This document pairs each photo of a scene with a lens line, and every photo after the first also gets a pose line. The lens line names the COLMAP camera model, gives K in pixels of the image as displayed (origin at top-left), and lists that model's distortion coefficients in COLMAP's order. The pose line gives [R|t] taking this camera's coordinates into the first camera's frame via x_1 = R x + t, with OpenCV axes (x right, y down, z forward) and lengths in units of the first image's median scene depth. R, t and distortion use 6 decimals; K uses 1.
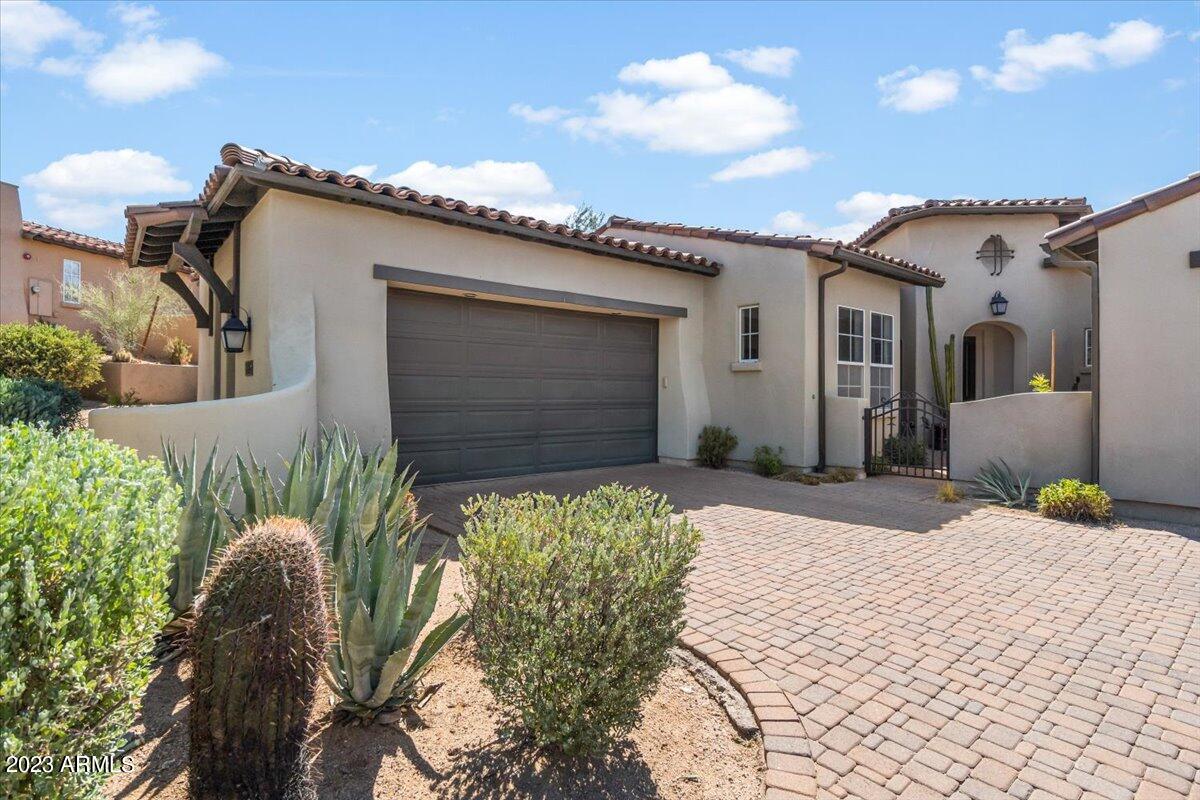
lens RADIAL K [[541.6, 0, 603.6], [0, 541.6, 395.5], [0, 0, 1]] dist [-0.001545, -0.000328]
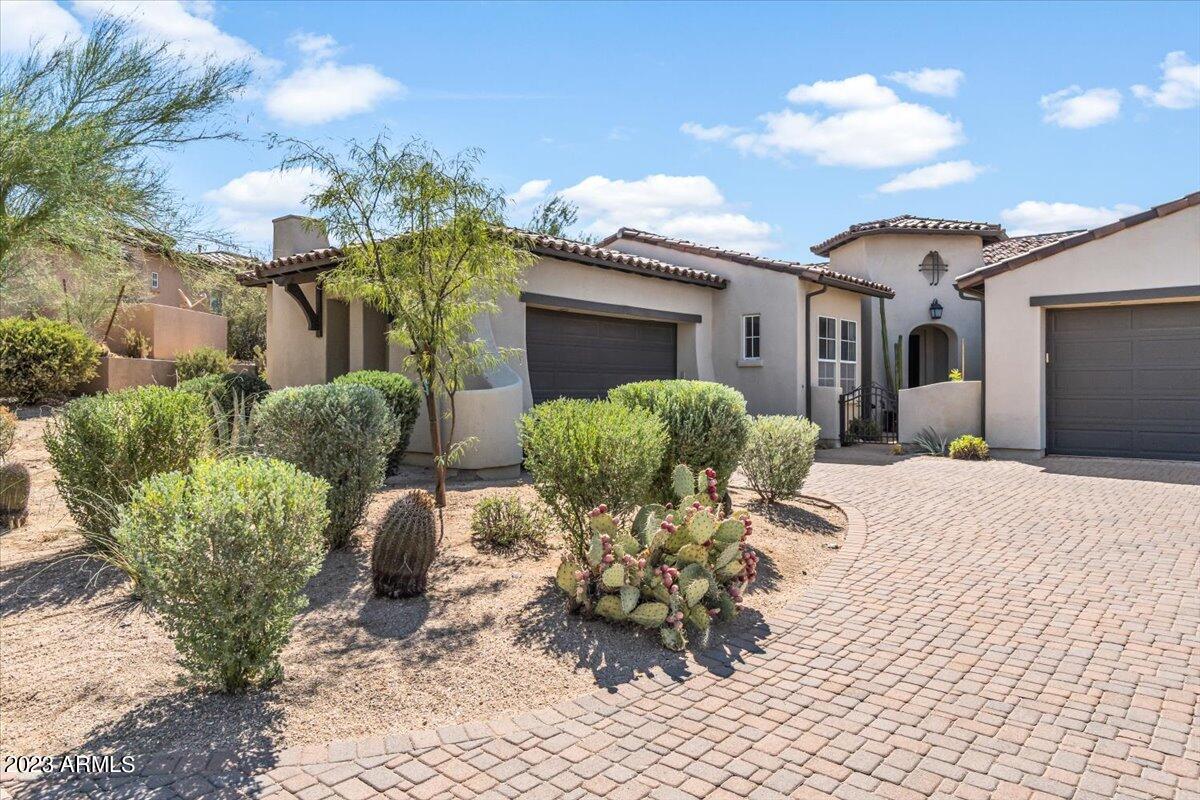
lens RADIAL K [[693.2, 0, 600.0], [0, 693.2, 400.0], [0, 0, 1]] dist [0.001274, -0.000013]
pose [[0.986877, -0.007320, 0.161306, -0.332186], [0.005827, 0.999936, 0.009728, 0.014259], [-0.161367, -0.008660, 0.986856, -0.521355]]
